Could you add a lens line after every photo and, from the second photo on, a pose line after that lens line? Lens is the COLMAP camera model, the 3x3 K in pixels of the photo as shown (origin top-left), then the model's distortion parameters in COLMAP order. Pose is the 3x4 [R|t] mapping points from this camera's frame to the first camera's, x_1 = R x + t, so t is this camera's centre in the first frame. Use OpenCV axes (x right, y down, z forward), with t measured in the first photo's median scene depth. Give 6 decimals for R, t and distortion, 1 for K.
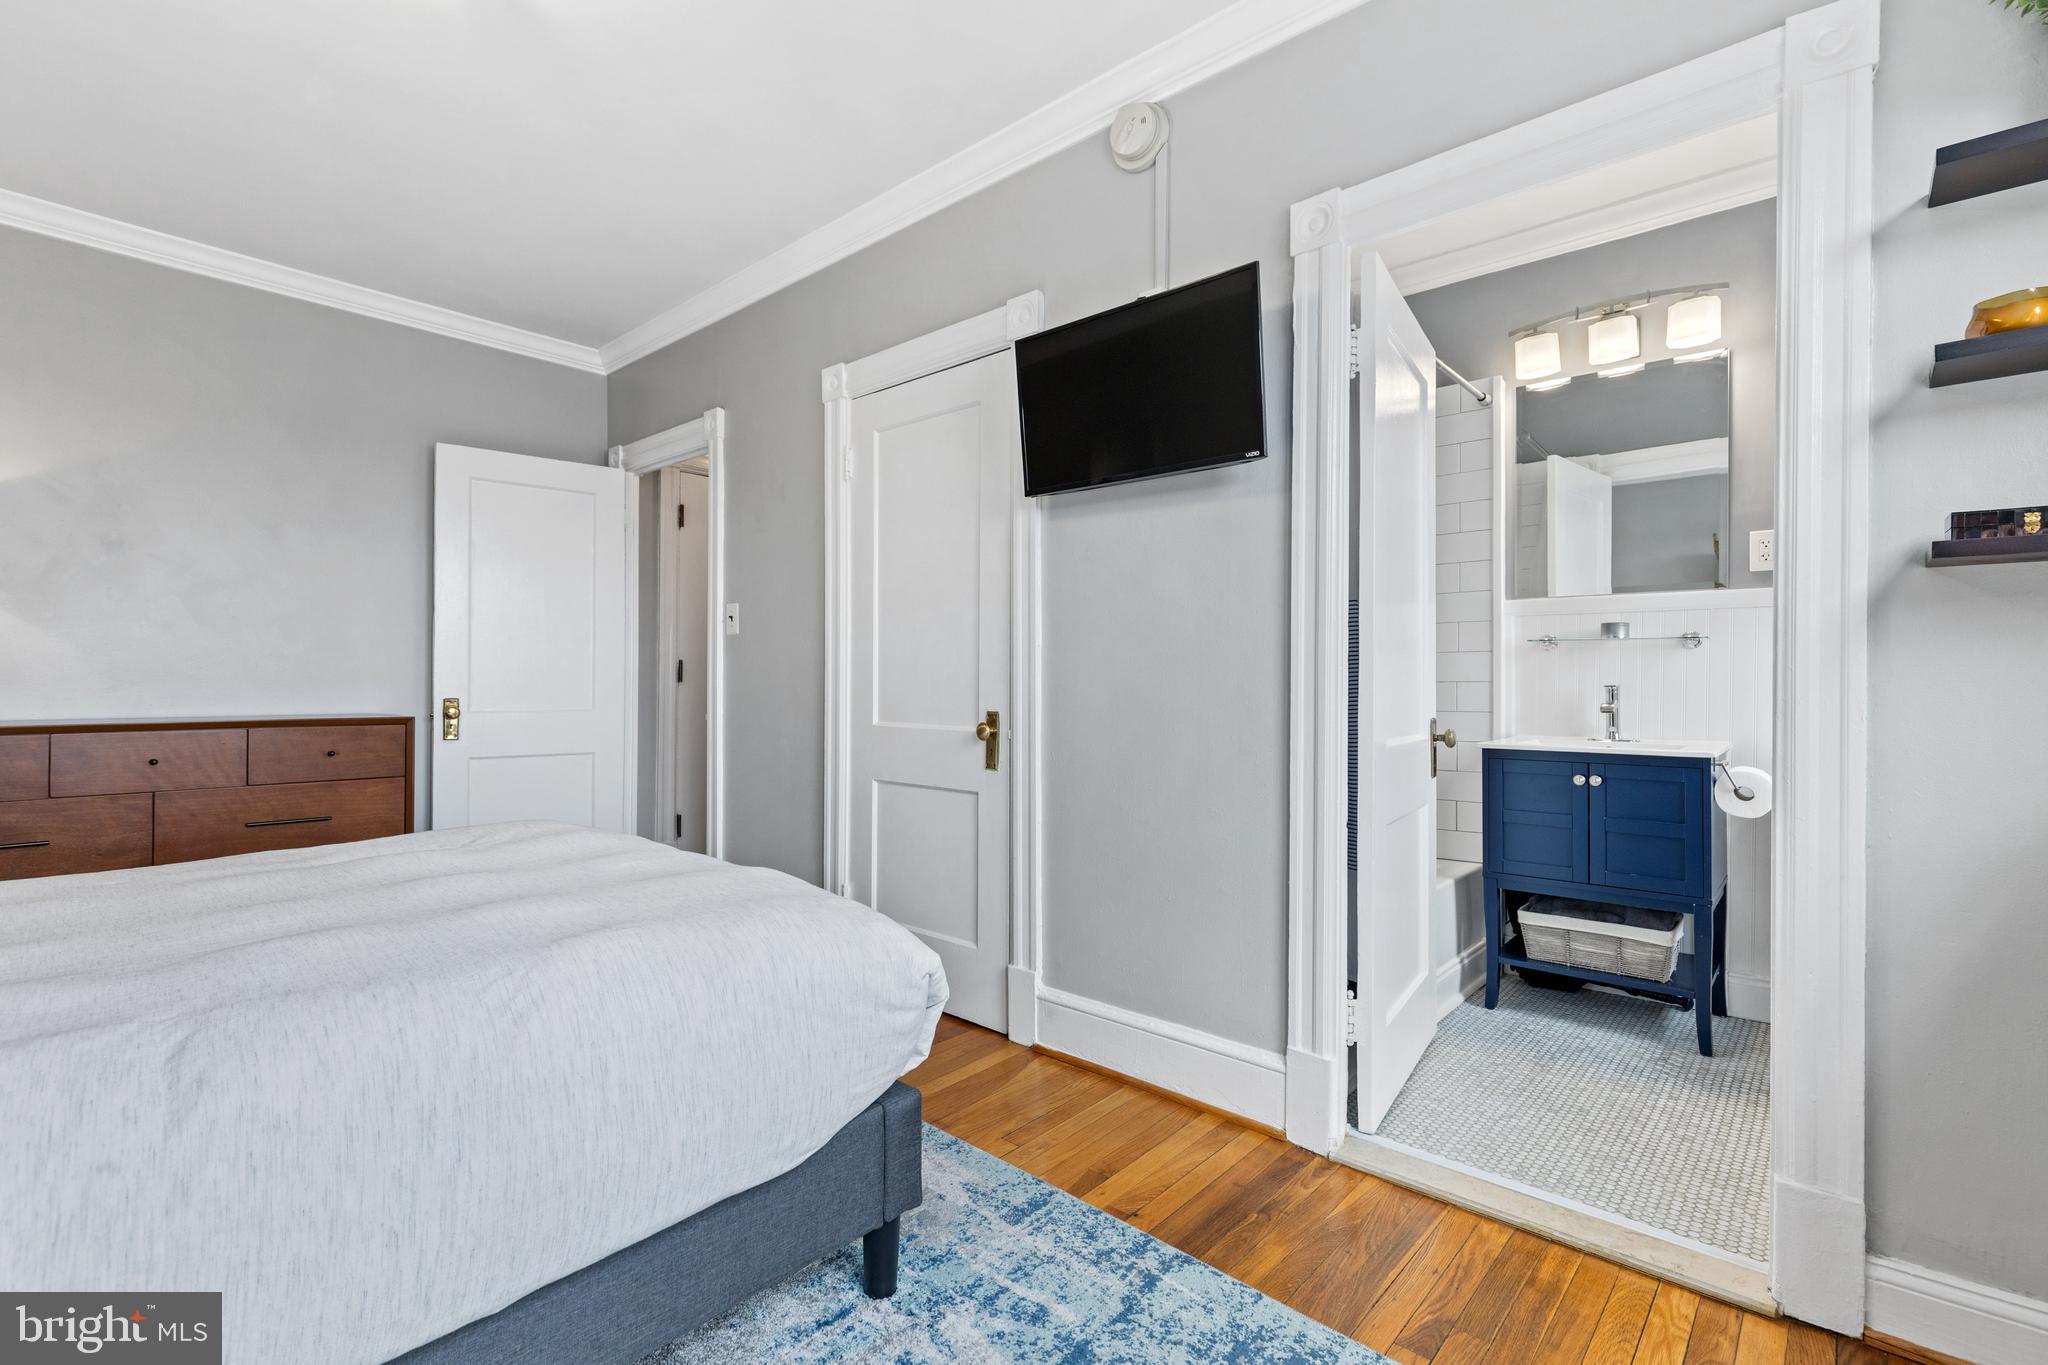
lens RADIAL K [[930.6, 0, 1018.1], [0, 930.6, 675.1], [0, 0, 1]] dist [0.000149, -0.000023]
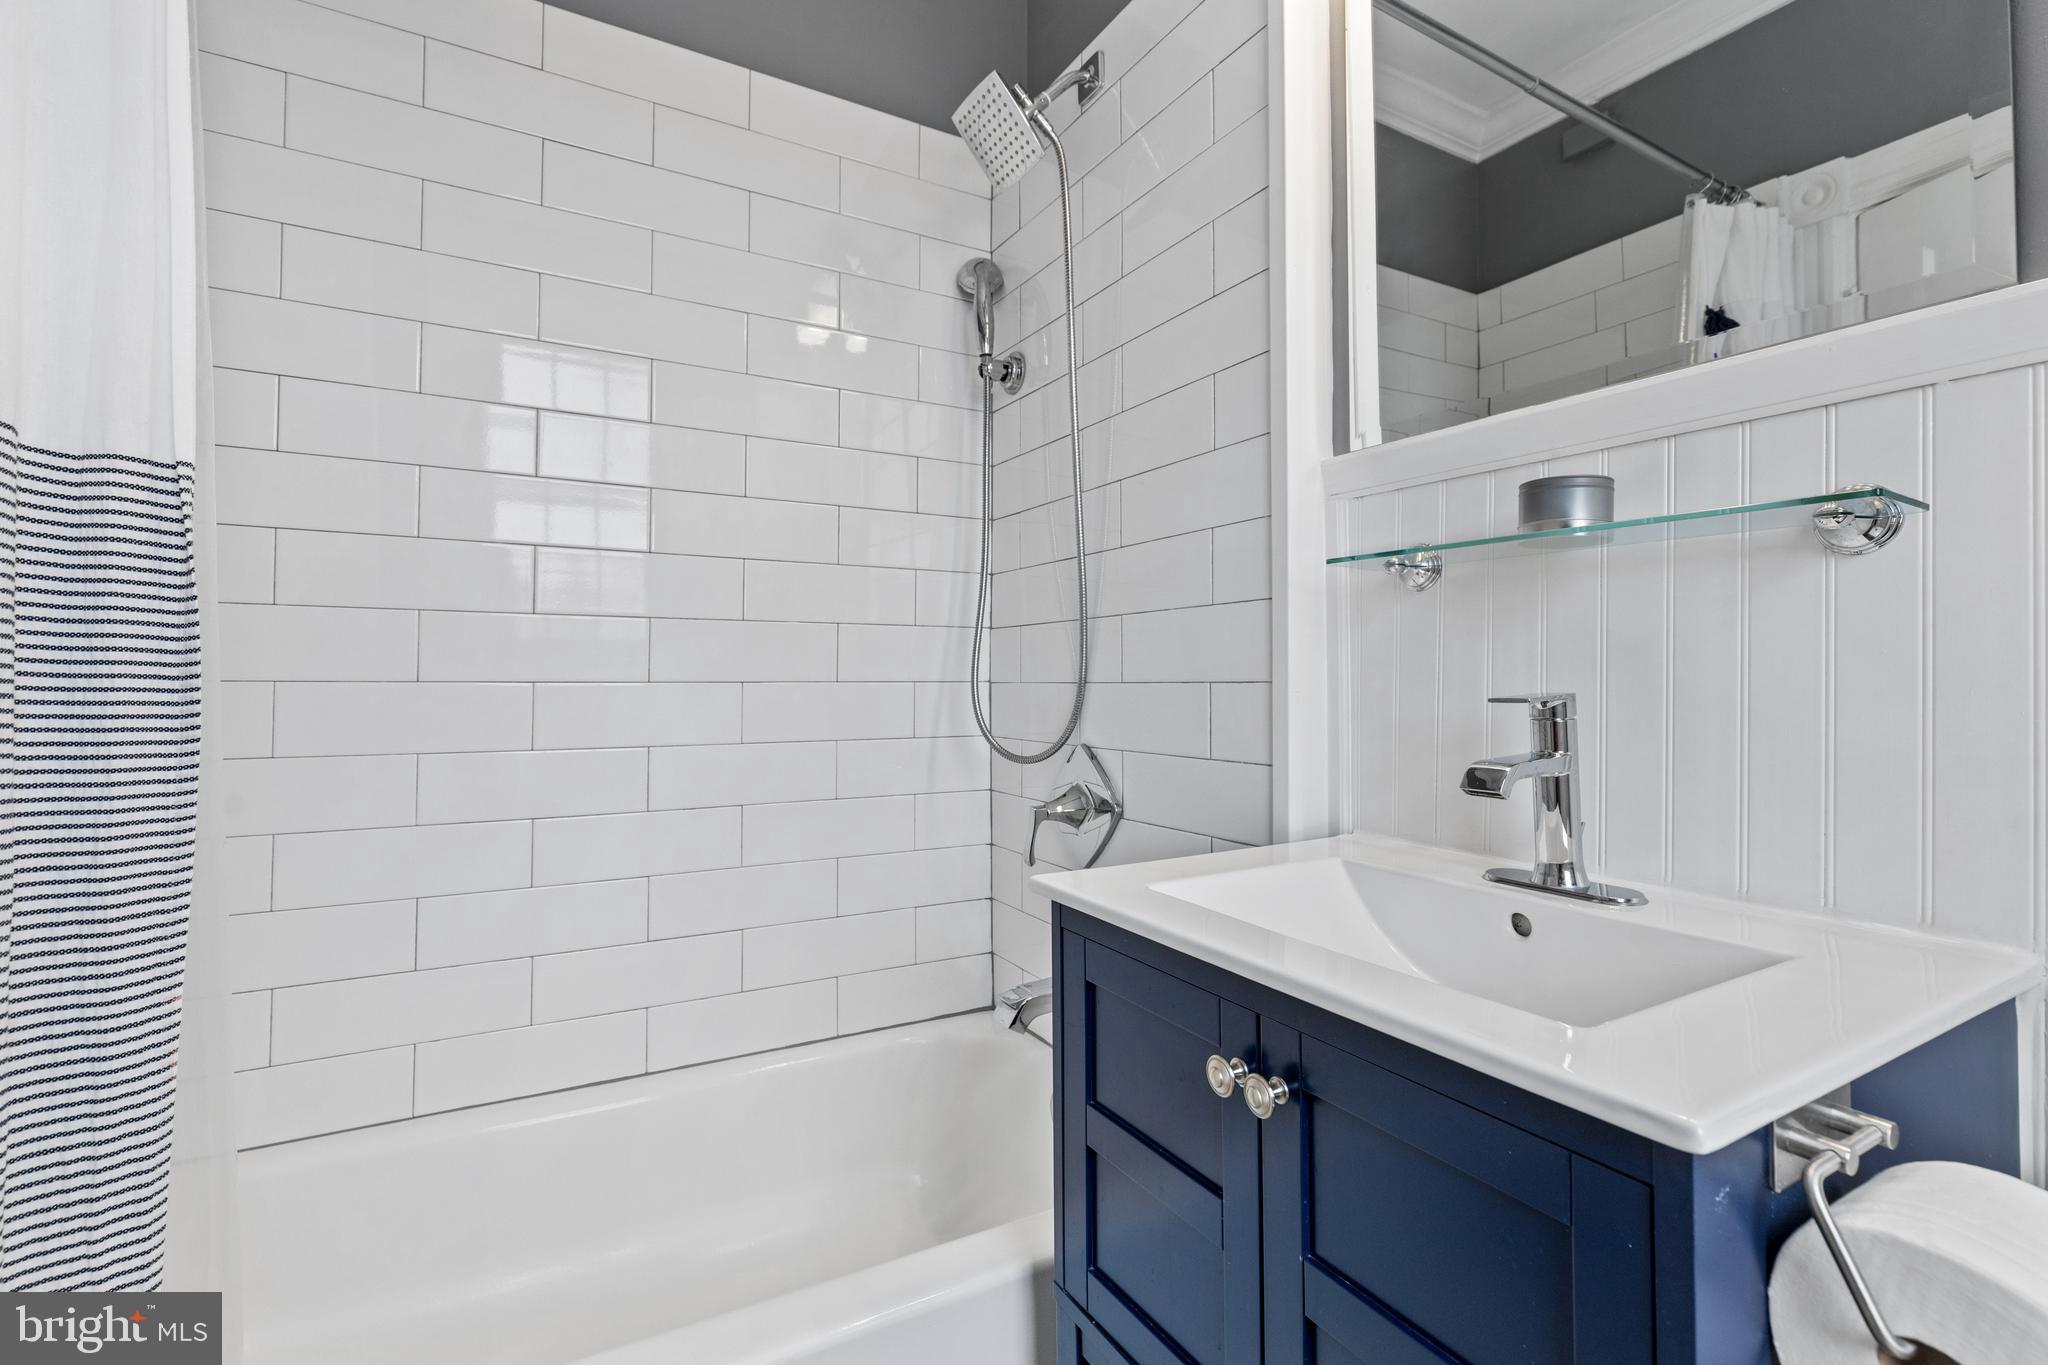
lens RADIAL K [[930.6, 0, 1018.1], [0, 930.6, 675.1], [0, 0, 1]] dist [0.000149, -0.000023]
pose [[0.950147, -0.003922, -0.311778, 0.573633], [0.004806, 0.999986, 0.002070, 0.003015], [0.311765, -0.003465, 0.950153, 0.675656]]
